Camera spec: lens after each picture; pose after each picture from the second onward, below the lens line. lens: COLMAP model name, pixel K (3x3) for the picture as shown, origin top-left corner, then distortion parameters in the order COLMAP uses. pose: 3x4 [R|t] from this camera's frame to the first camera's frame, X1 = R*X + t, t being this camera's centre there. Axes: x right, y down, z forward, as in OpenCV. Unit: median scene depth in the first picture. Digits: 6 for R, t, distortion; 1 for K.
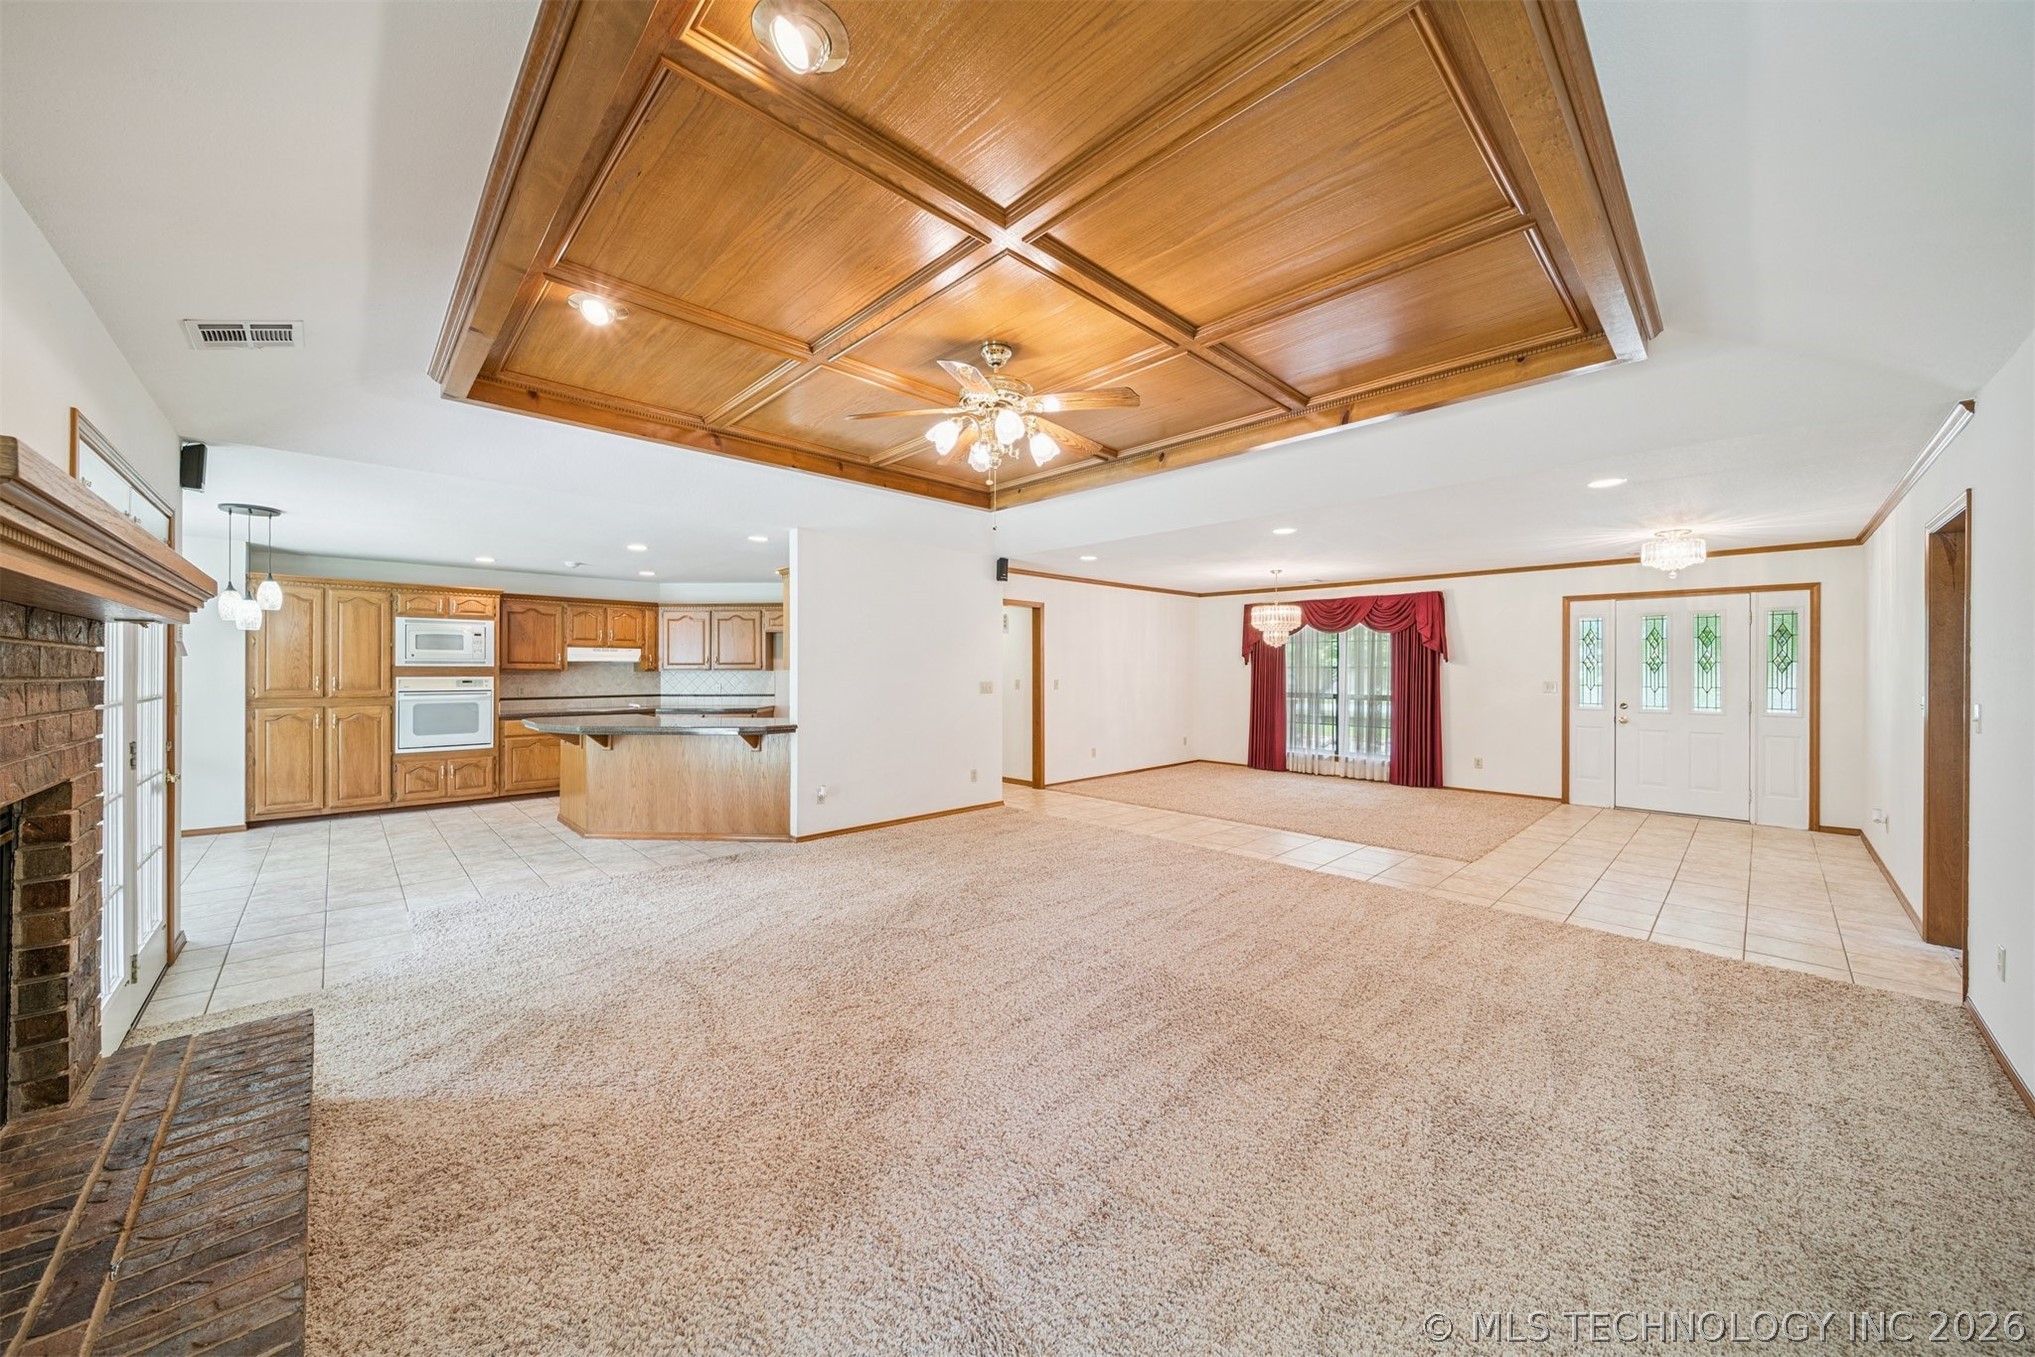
lens RADIAL K [[714.8, 0, 1001.9], [0, 714.8, 670.3], [0, 0, 1]] dist [0.001719, -0.001269]
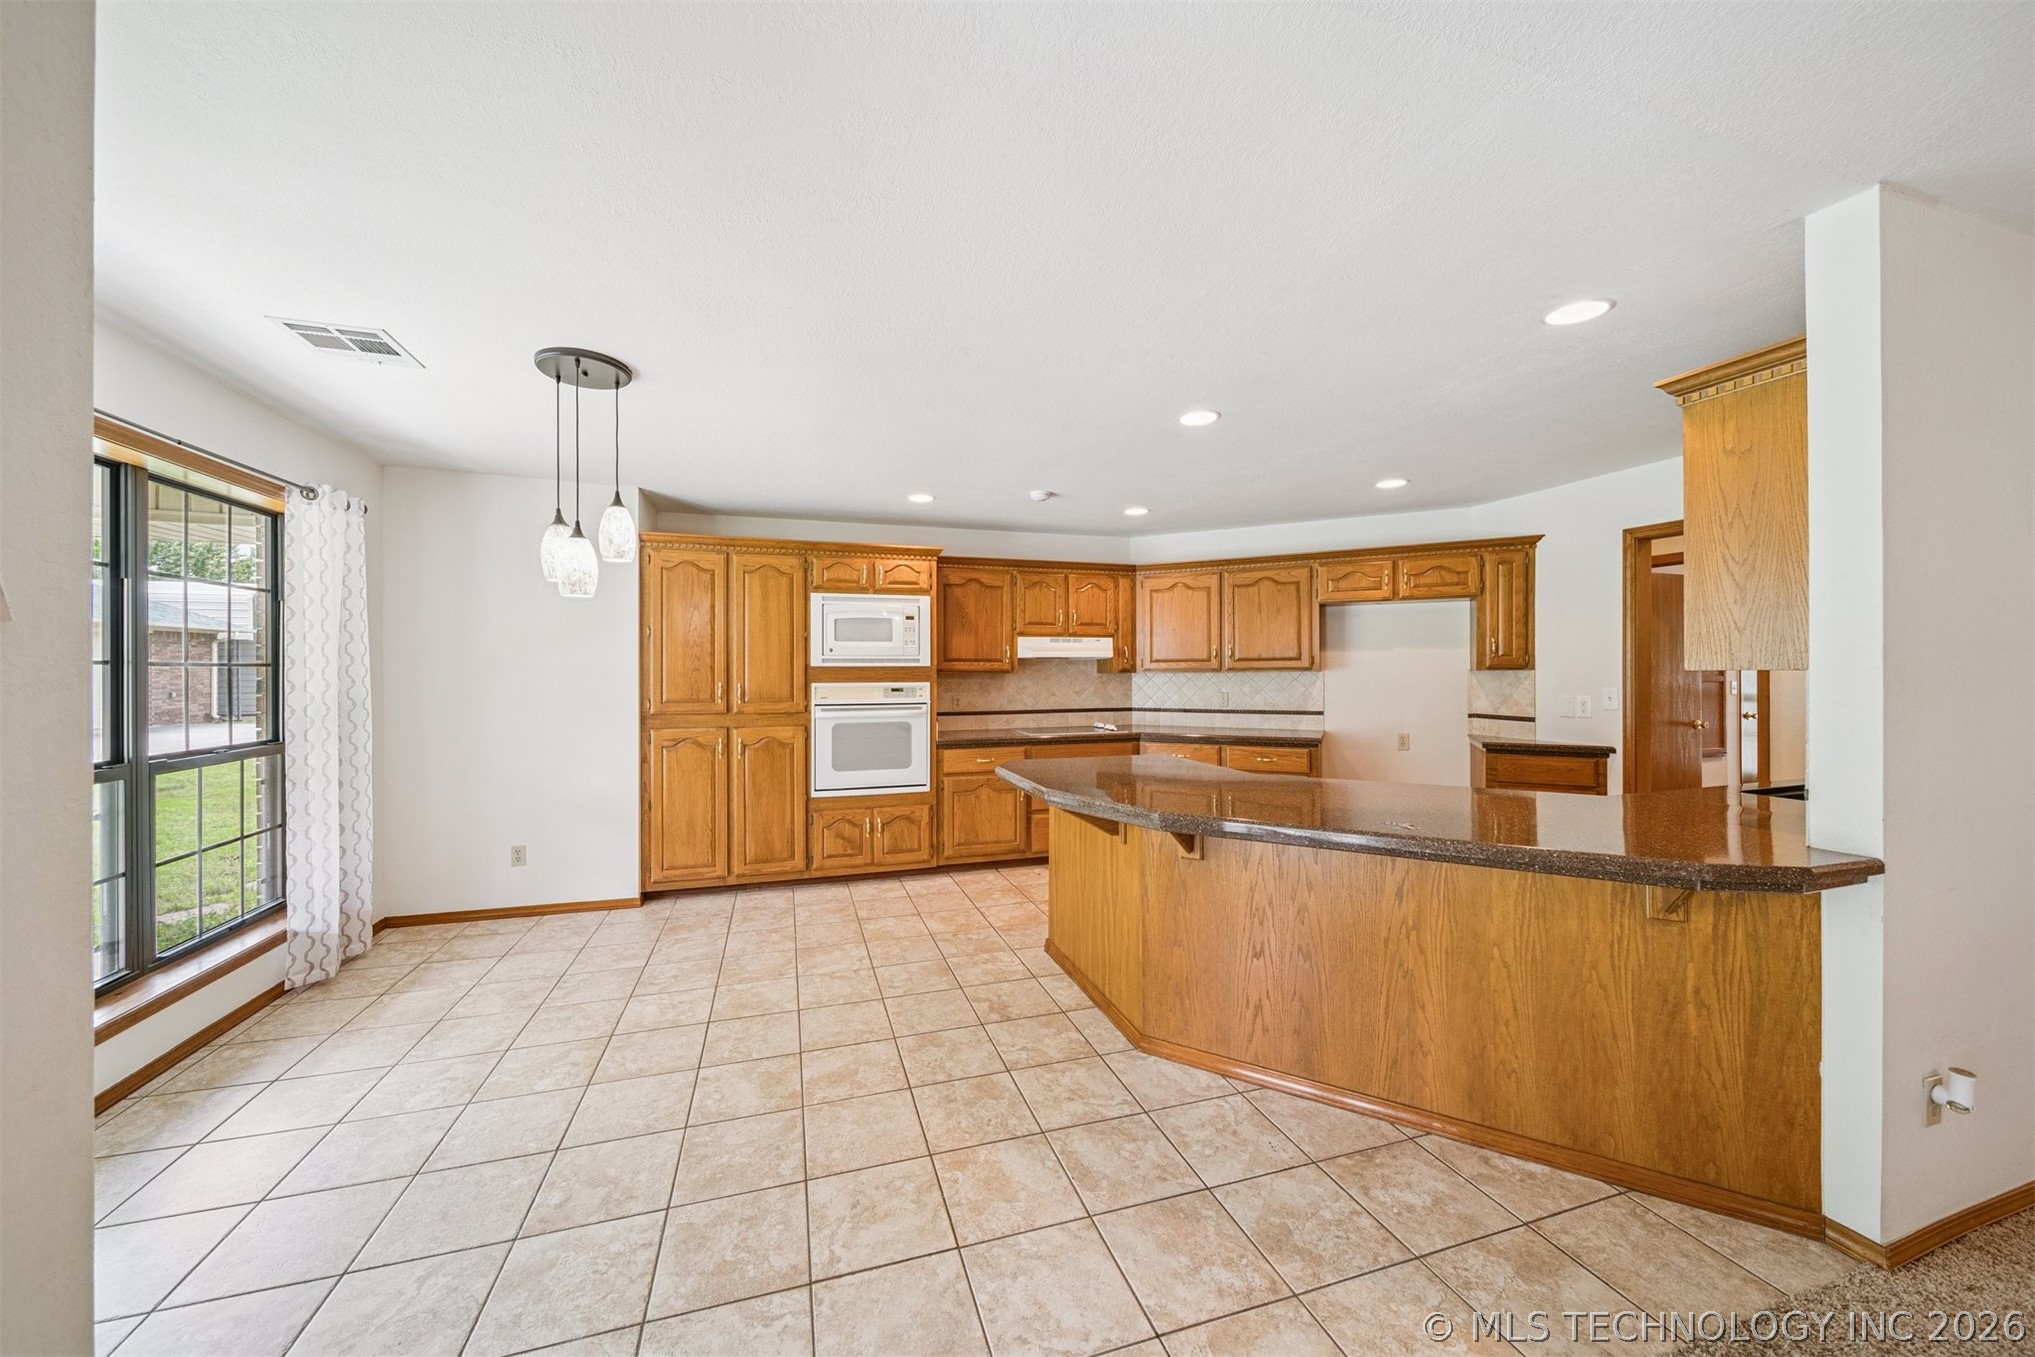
lens RADIAL K [[714.8, 0, 1001.6], [0, 714.8, 670.4], [0, 0, 1]] dist [0.001719, -0.001269]
pose [[0.898687, -0.003796, -0.438574, -0.377870], [0.004305, 0.999991, 0.000165, -0.001657], [0.438570, -0.002036, 0.898695, 0.457548]]
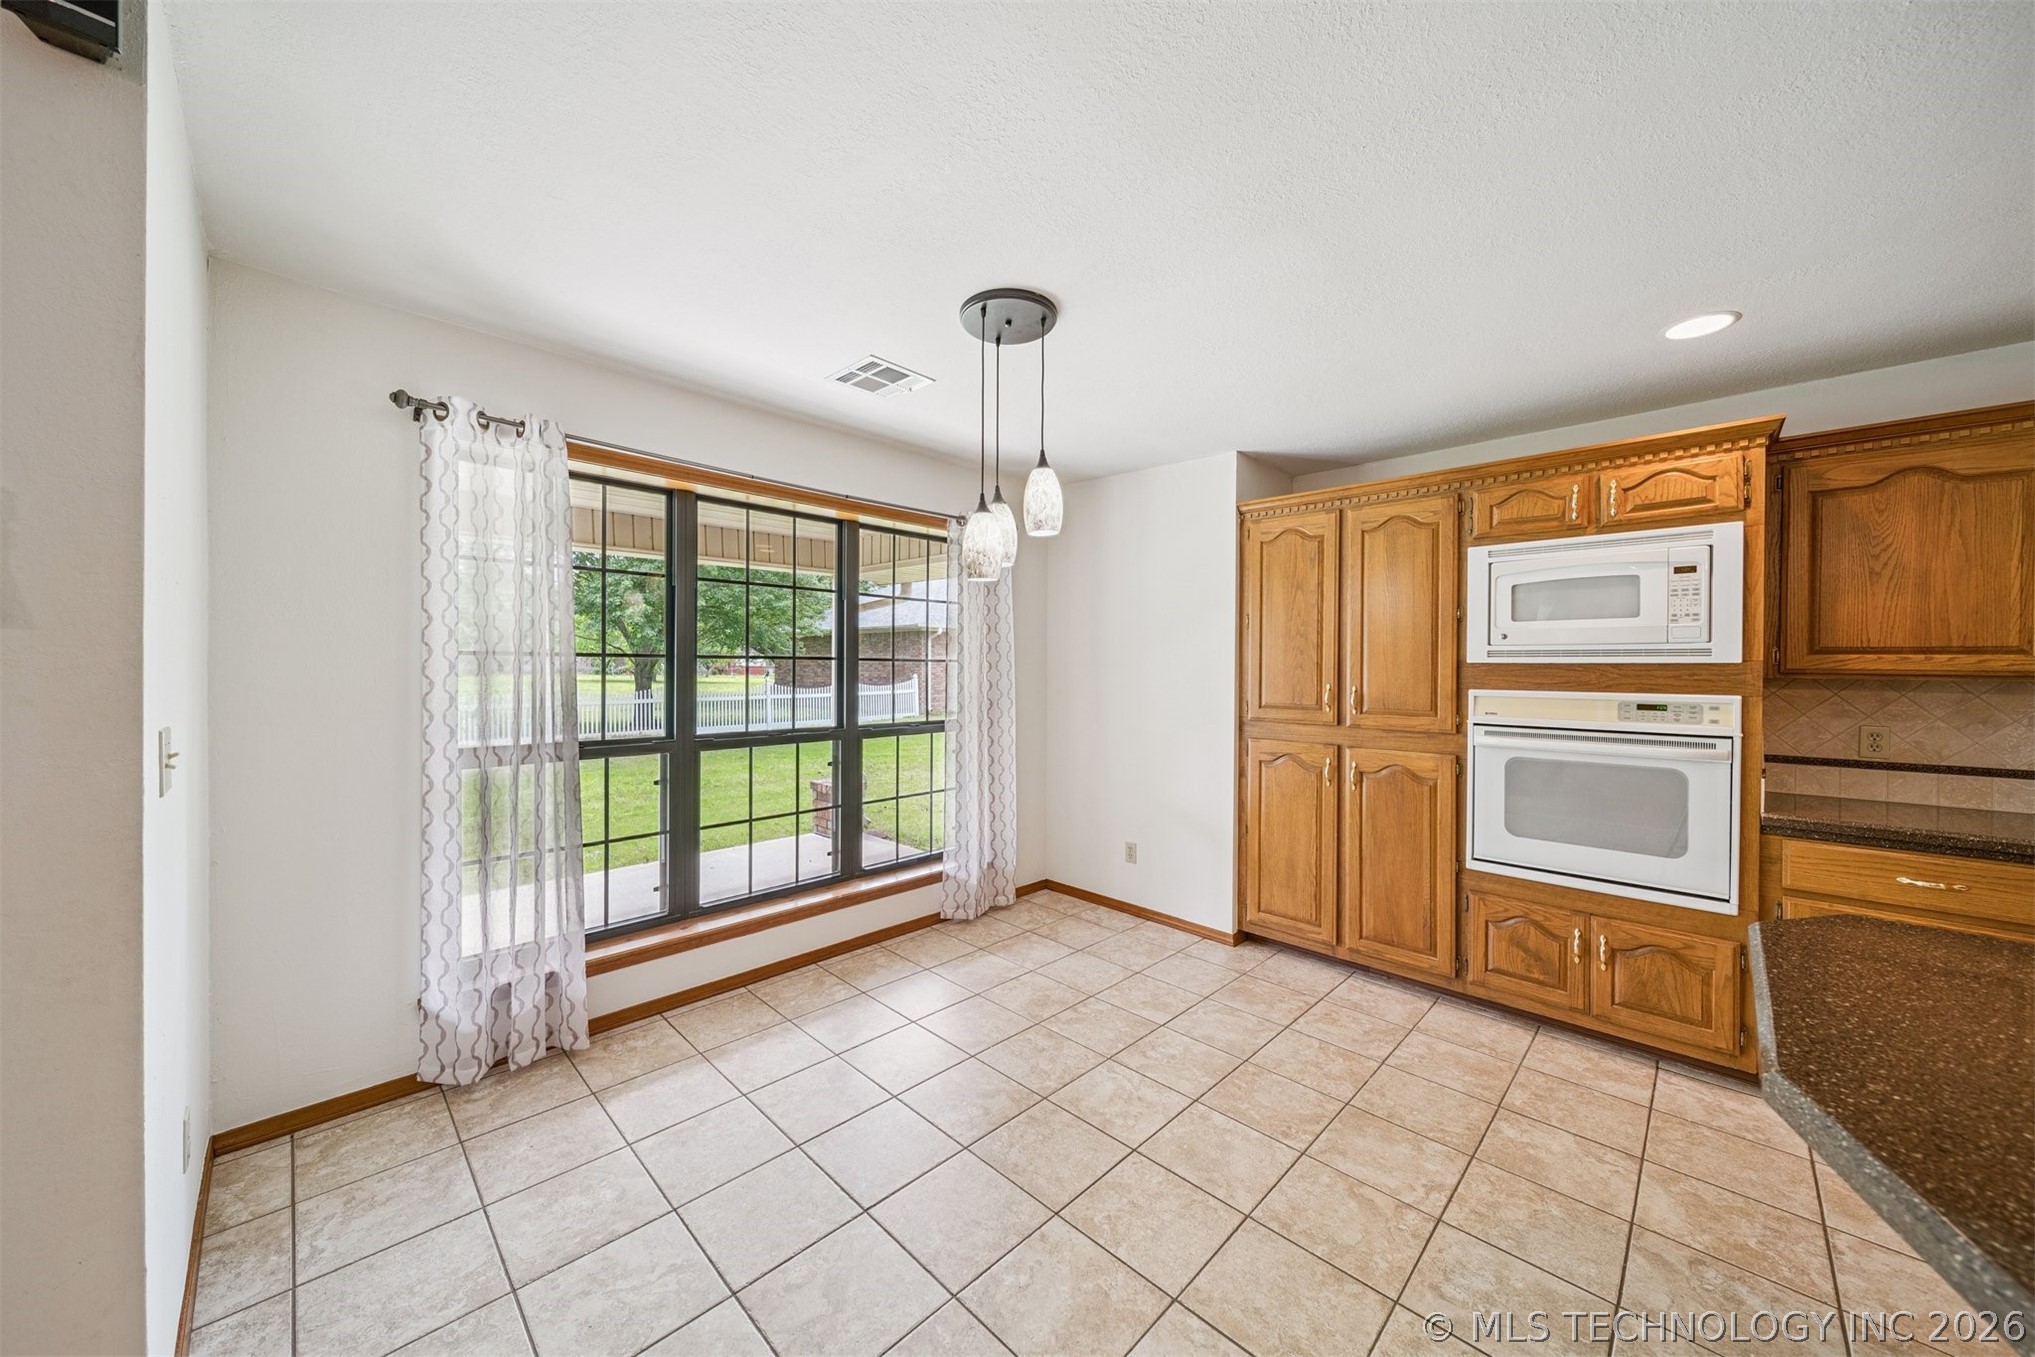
lens RADIAL K [[714.8, 0, 995.5], [0, 714.8, 668.3], [0, 0, 1]] dist [0.001719, -0.001269]
pose [[0.029643, 0.002391, -0.999558, -0.411912], [-0.006022, 0.999979, 0.002213, -0.002072], [0.999542, 0.005954, 0.029657, 0.675915]]
